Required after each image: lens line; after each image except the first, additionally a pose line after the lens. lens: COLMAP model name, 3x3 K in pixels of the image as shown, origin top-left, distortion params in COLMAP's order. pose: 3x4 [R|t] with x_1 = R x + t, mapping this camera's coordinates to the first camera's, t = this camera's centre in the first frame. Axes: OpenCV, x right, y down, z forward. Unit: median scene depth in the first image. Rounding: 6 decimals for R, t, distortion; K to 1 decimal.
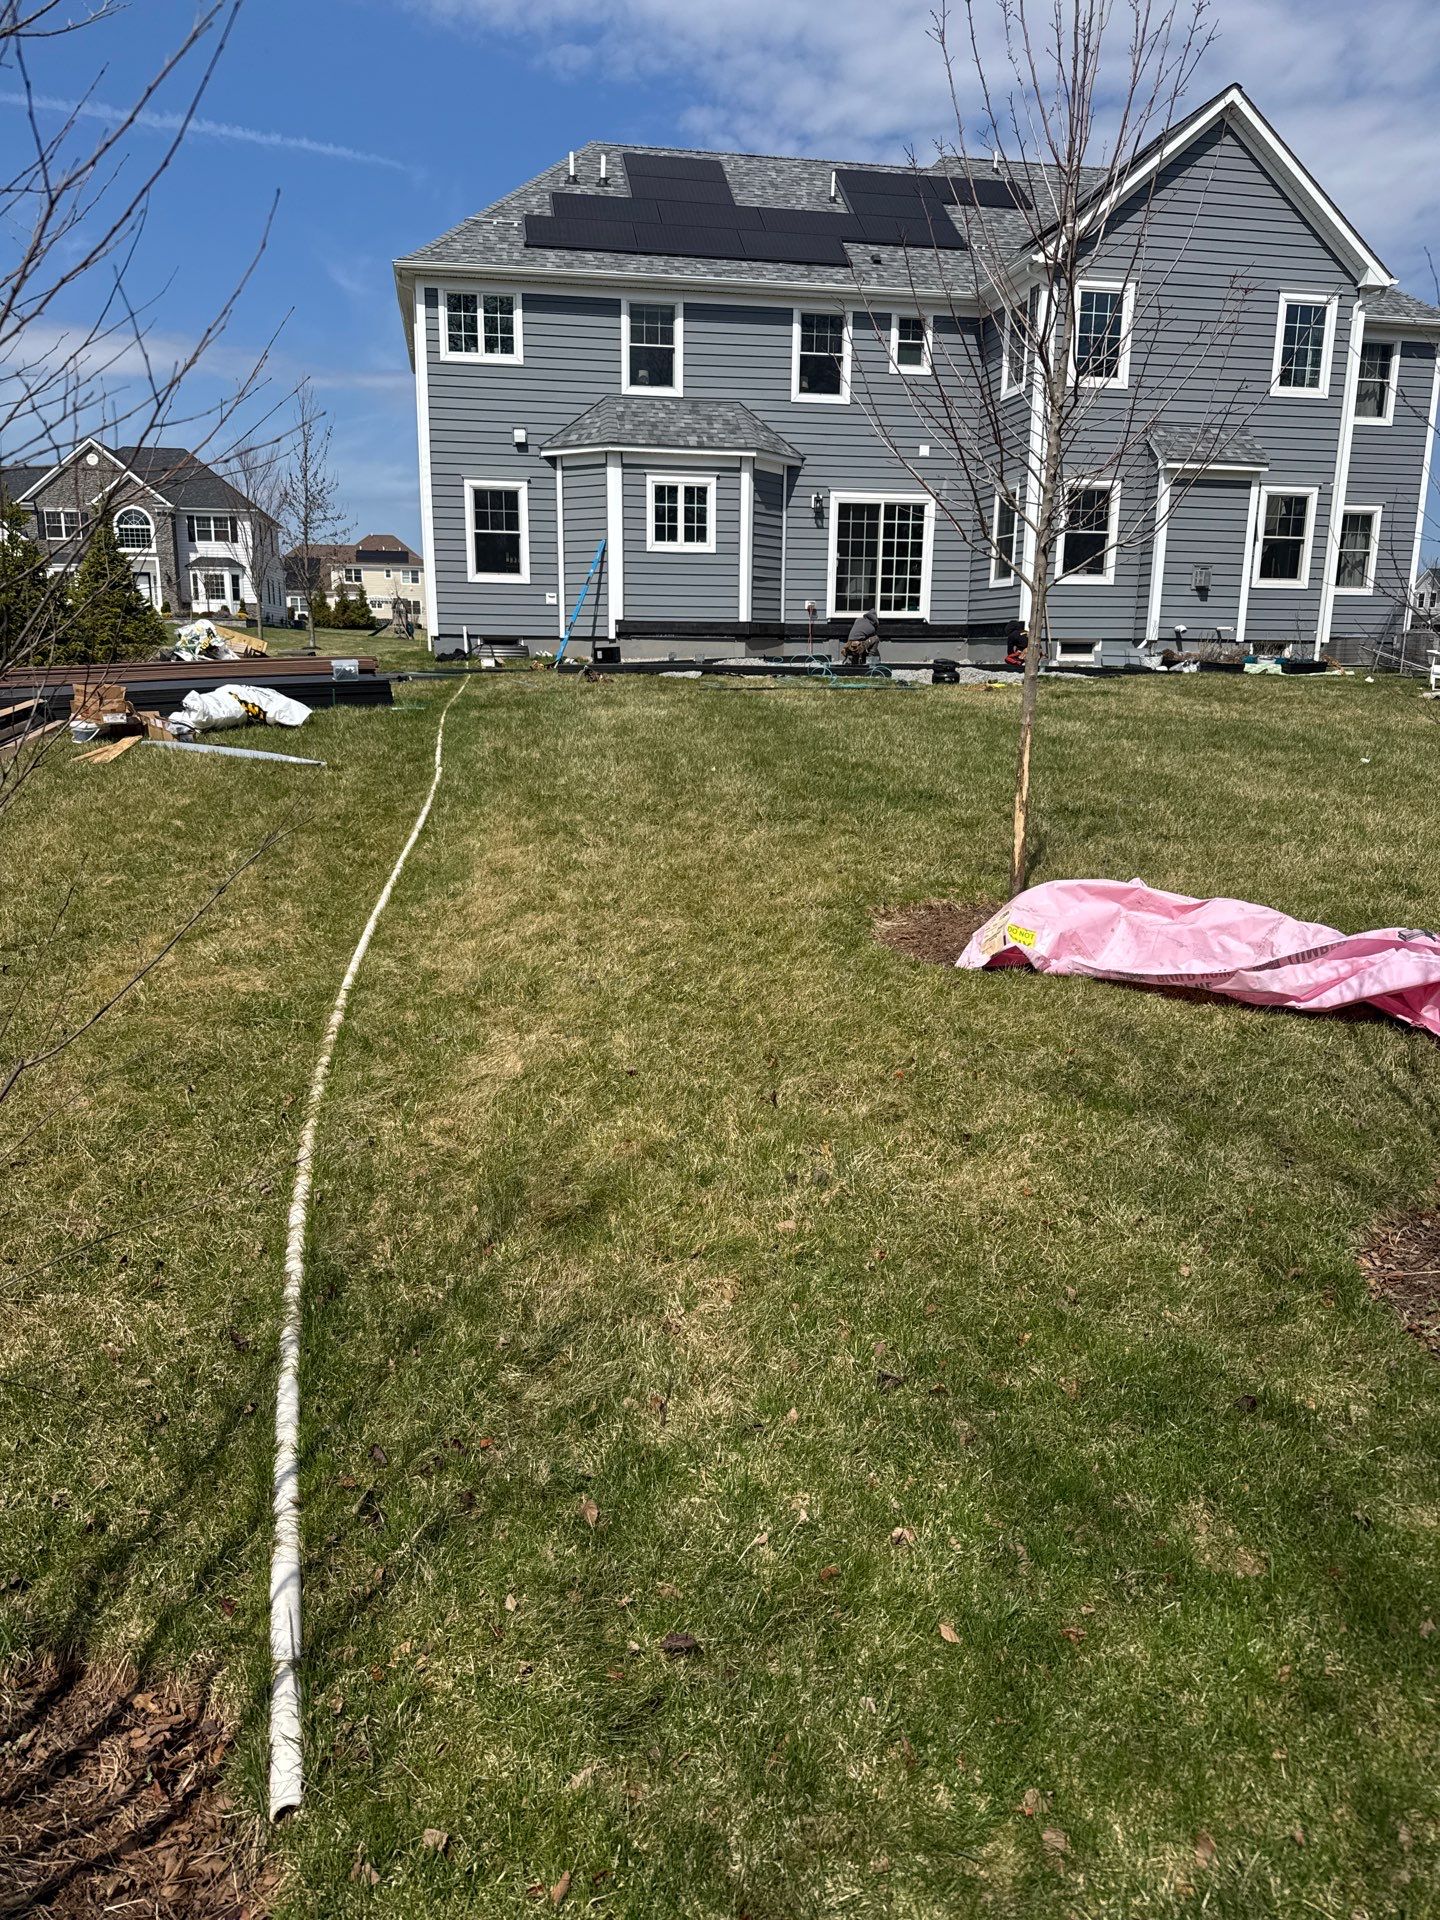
lens RADIAL K [[1342.1, 0, 718.9], [0, 1342.1, 971.4], [0, 0, 1]] dist [0.150627, -0.295010]
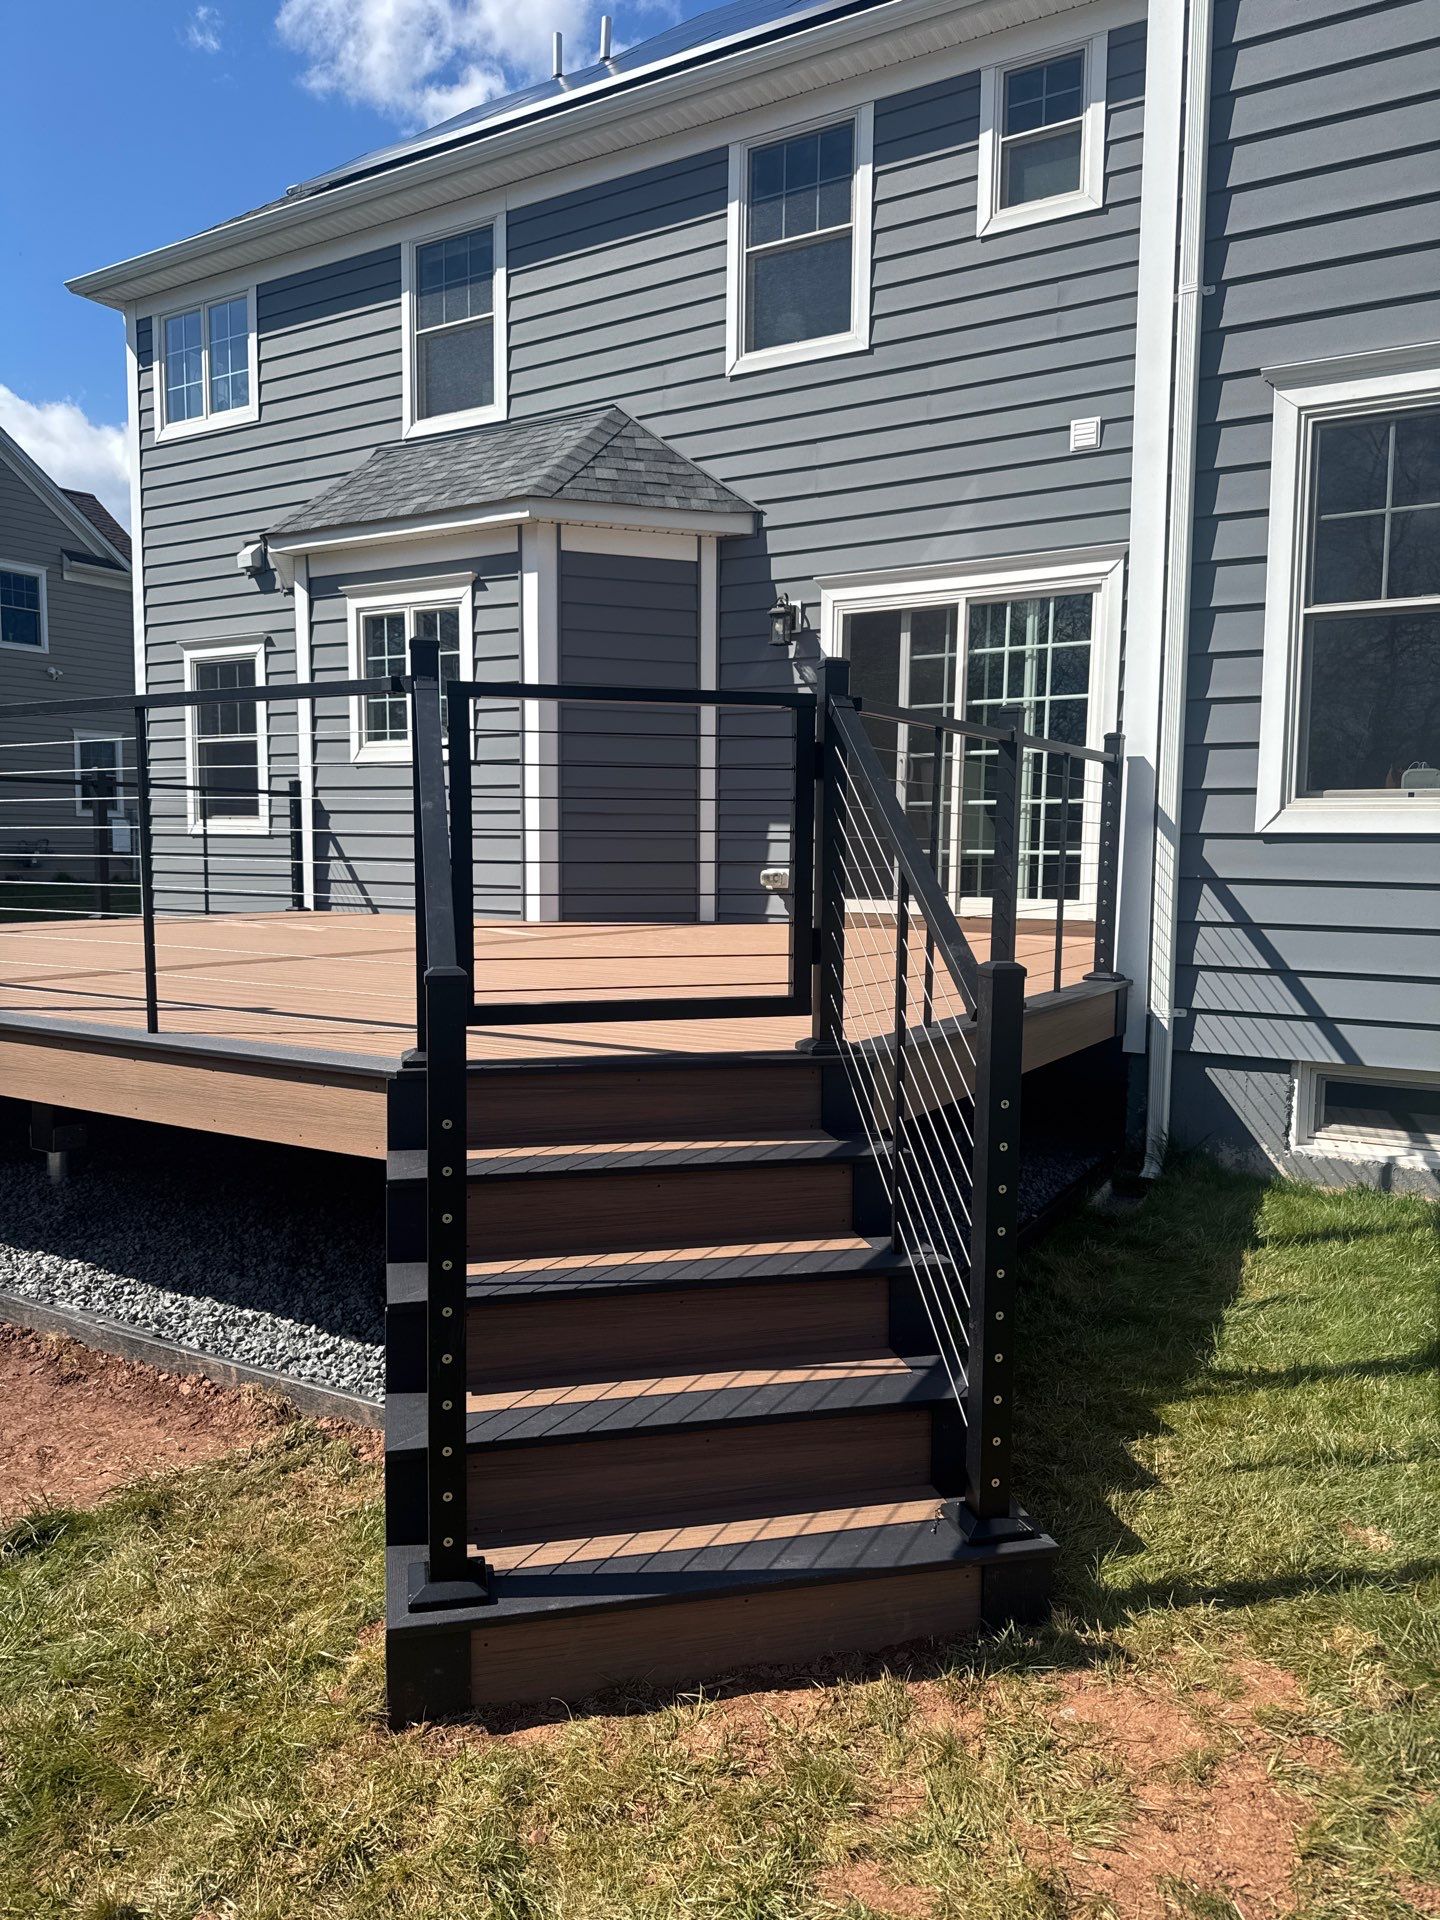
lens RADIAL K [[1342.1, 0, 718.9], [0, 1342.1, 971.4], [0, 0, 1]] dist [0.150627, -0.295010]
pose [[0.747253, 0.058983, -0.661917, 0.326229], [-0.158755, 0.983057, -0.091623, -0.220992], [0.645298, 0.173548, 0.743957, 0.757967]]
